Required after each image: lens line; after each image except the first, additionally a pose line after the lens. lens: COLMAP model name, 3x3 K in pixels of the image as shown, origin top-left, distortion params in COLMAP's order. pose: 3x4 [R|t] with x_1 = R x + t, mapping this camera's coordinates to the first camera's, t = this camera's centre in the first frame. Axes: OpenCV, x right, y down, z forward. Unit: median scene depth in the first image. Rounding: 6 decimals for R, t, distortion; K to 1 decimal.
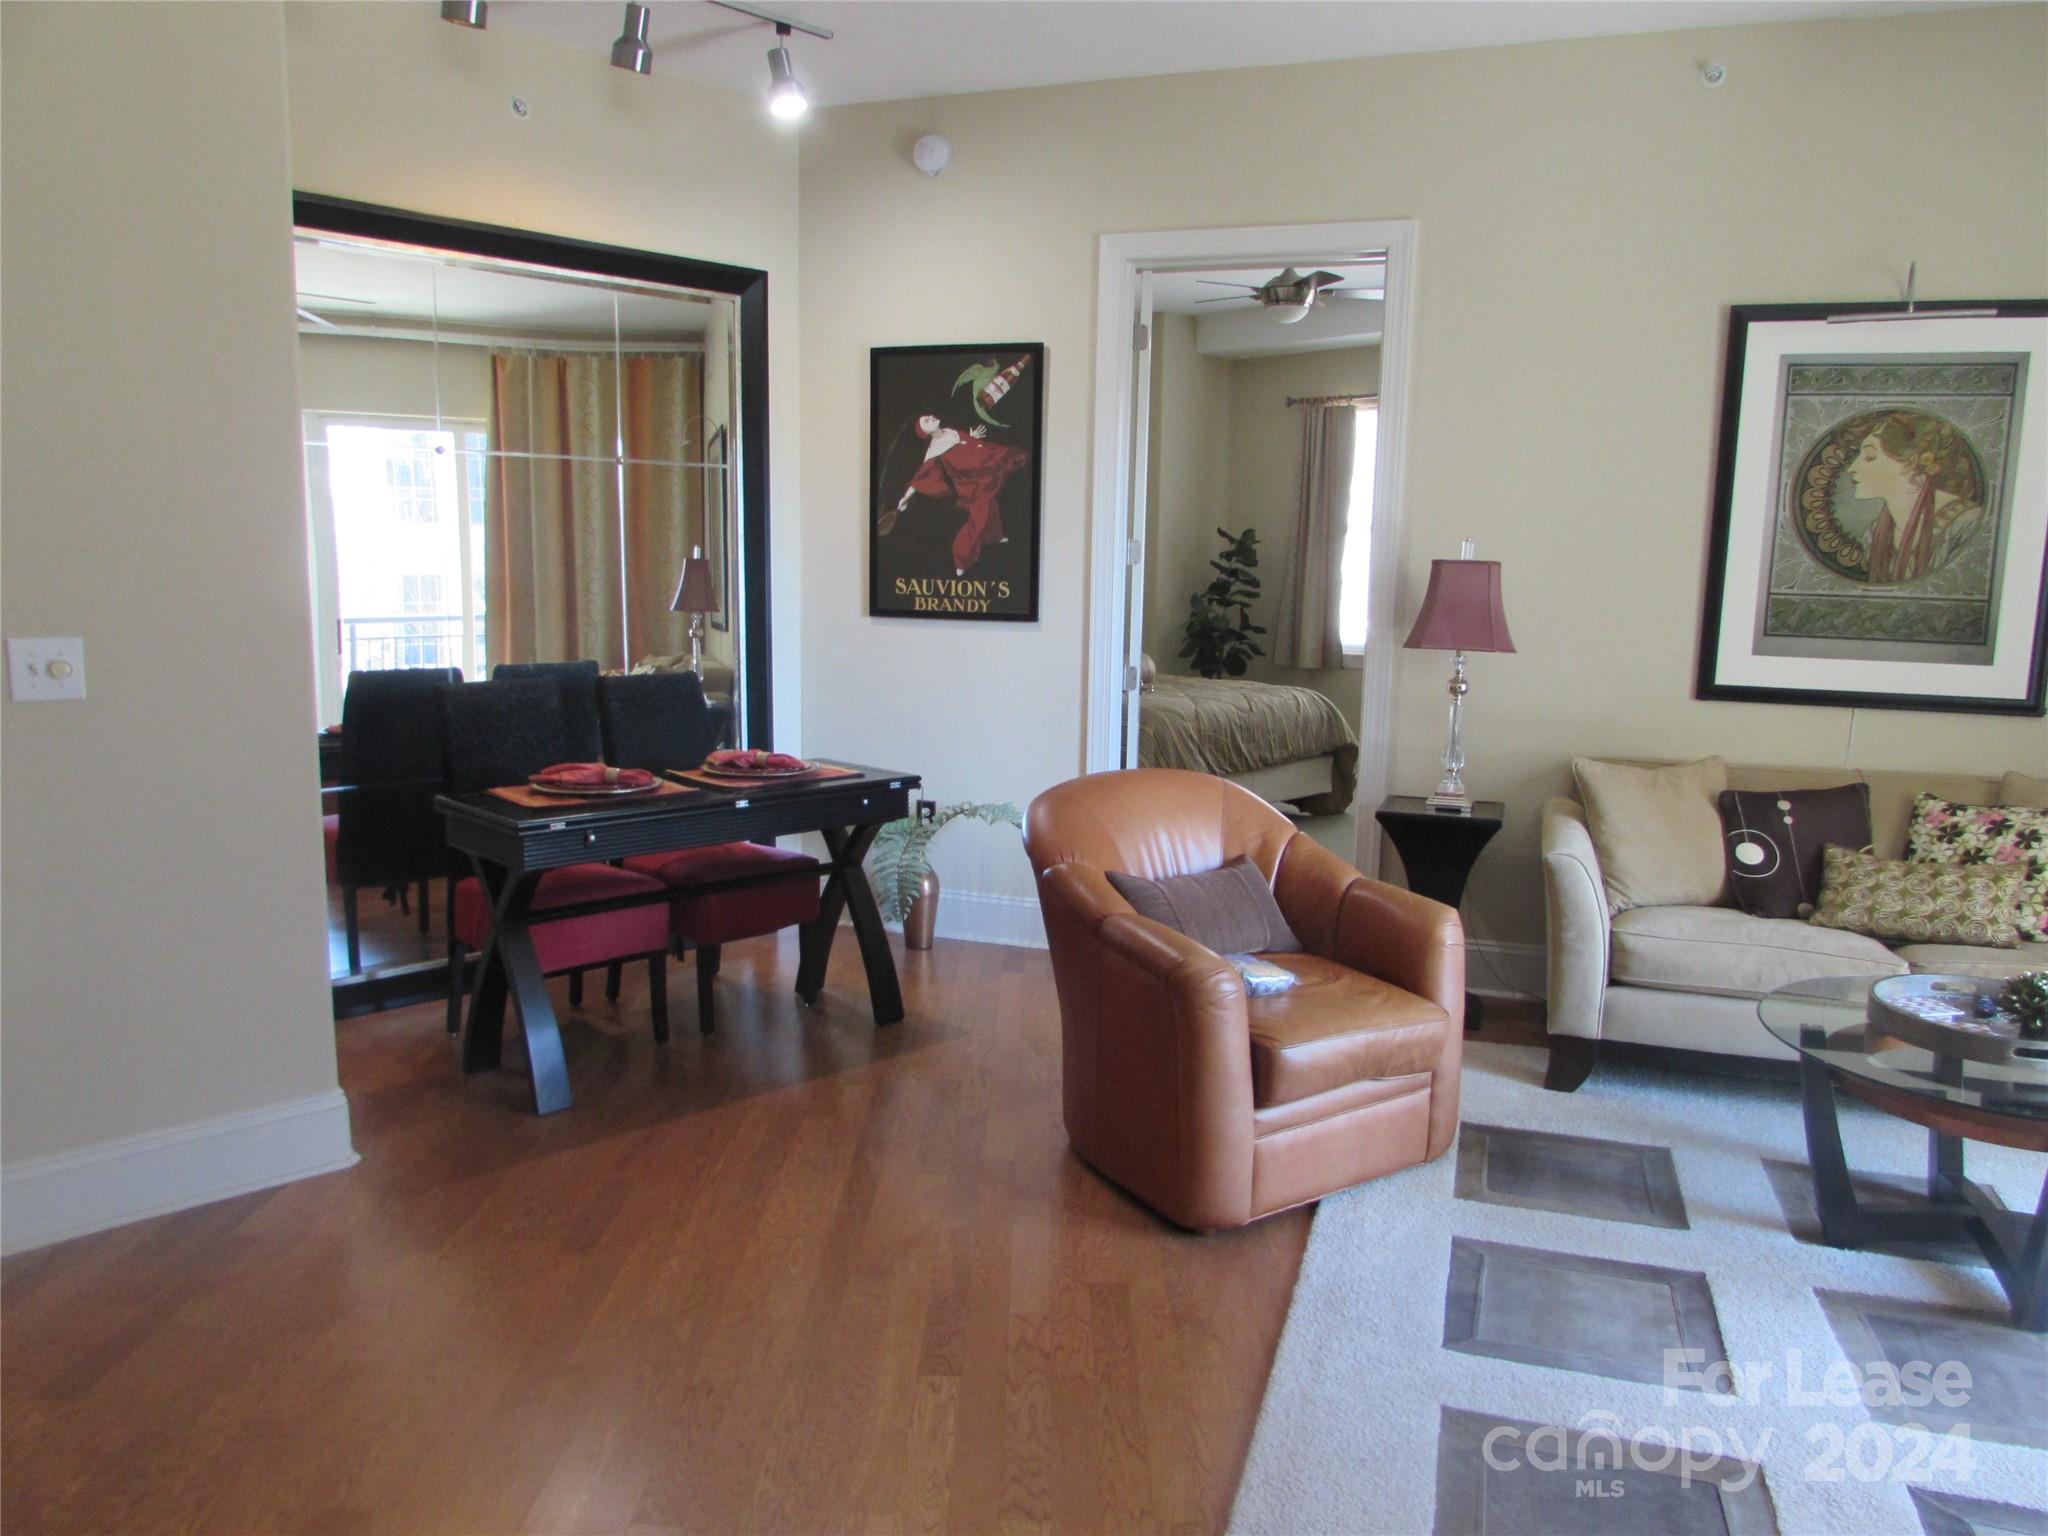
lens RADIAL K [[1445.4, 0, 1039.8], [0, 1445.4, 761.0], [0, 0, 1]] dist [-0.031231, 0.011692]
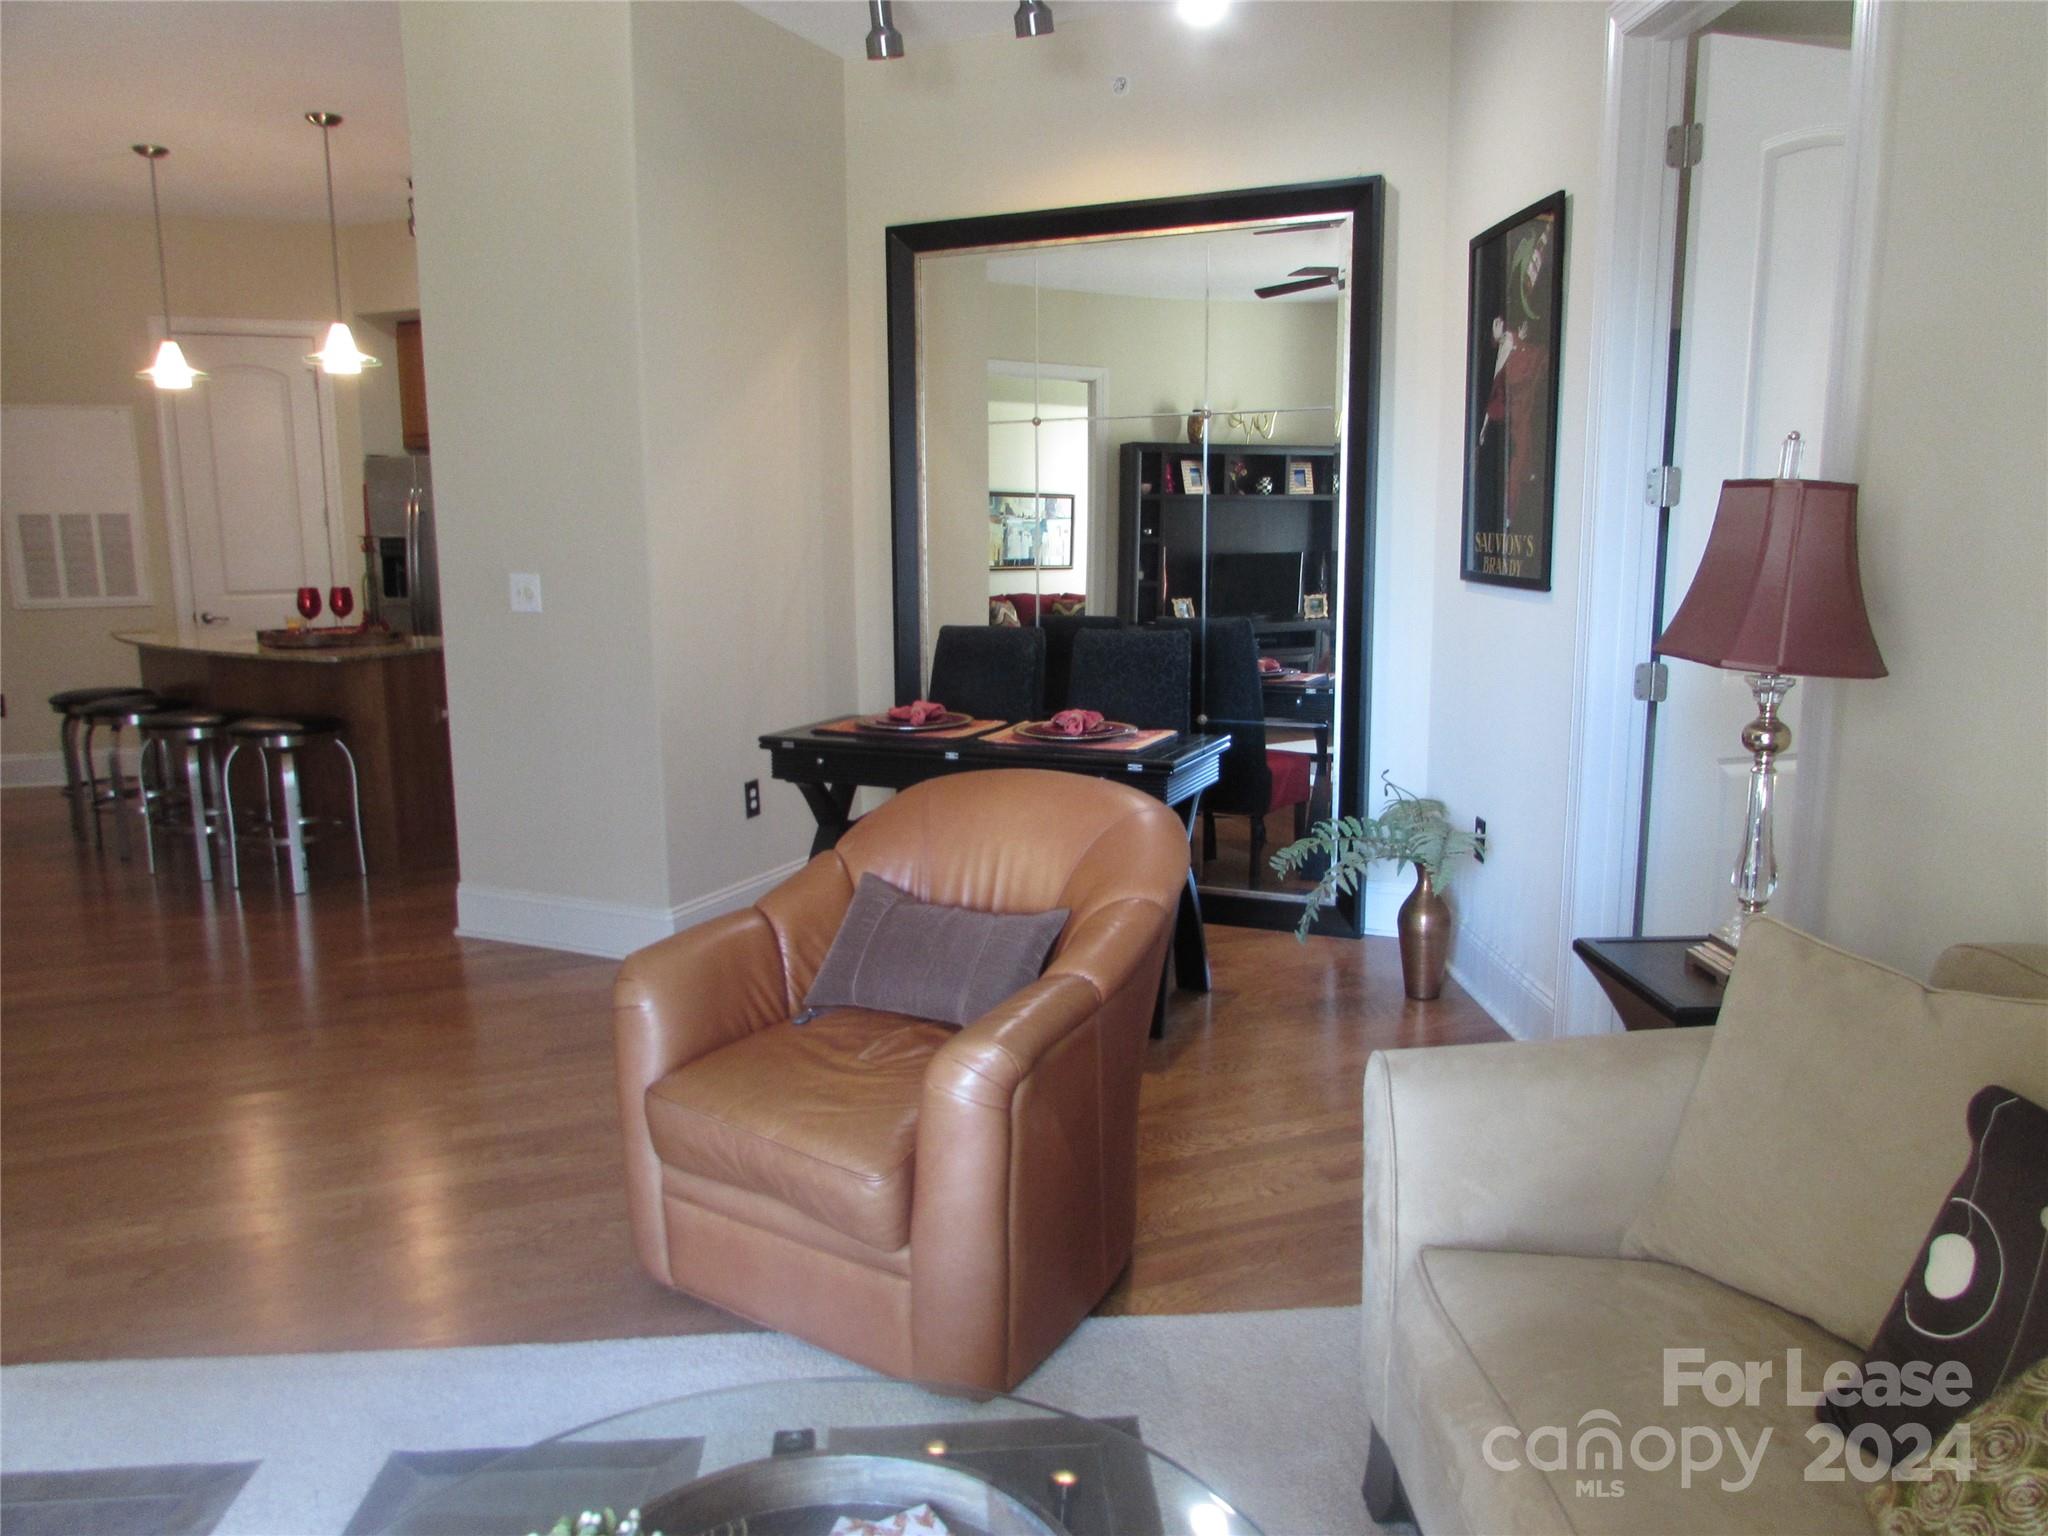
lens RADIAL K [[1445.4, 0, 1038.3], [0, 1445.4, 767.0], [0, 0, 1]] dist [-0.031231, 0.011692]
pose [[0.370393, 0.135677, -0.918913, 0.690484], [-0.112597, 0.988538, 0.100571, -0.065762], [0.922025, 0.066216, 0.381425, 0.617203]]
